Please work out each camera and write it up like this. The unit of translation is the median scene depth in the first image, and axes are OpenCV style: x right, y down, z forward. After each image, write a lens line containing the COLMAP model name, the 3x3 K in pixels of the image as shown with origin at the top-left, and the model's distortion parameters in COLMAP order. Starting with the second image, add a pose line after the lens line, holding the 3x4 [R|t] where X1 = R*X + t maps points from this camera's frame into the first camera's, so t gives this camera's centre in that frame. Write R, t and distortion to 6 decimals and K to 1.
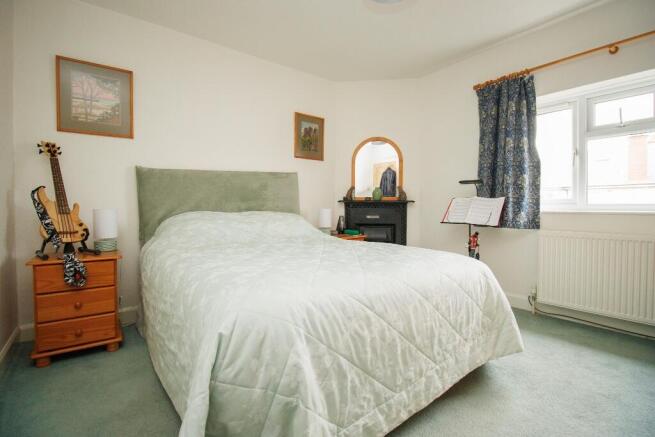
lens RADIAL K [[301.9, 0, 327.5], [0, 301.9, 218.5], [0, 0, 1]] dist [-0.013255, -0.000552]
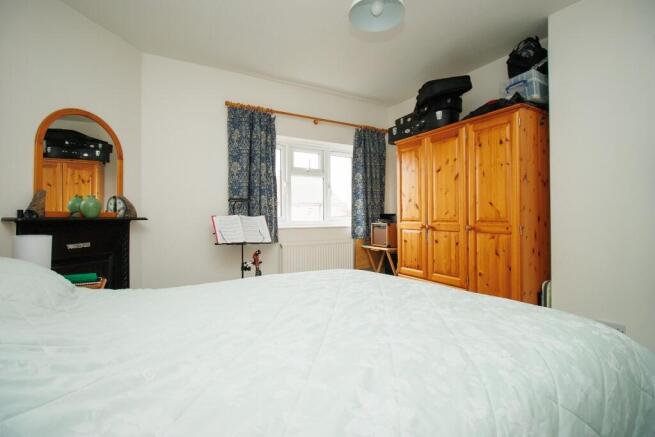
lens RADIAL K [[301.9, 0, 327.5], [0, 301.9, 218.5], [0, 0, 1]] dist [-0.013255, -0.000552]
pose [[0.140706, 0.002947, 0.990047, -0.483172], [0.053231, 0.998527, -0.010537, -0.036592], [-0.988619, 0.054184, 0.140342, 0.616480]]
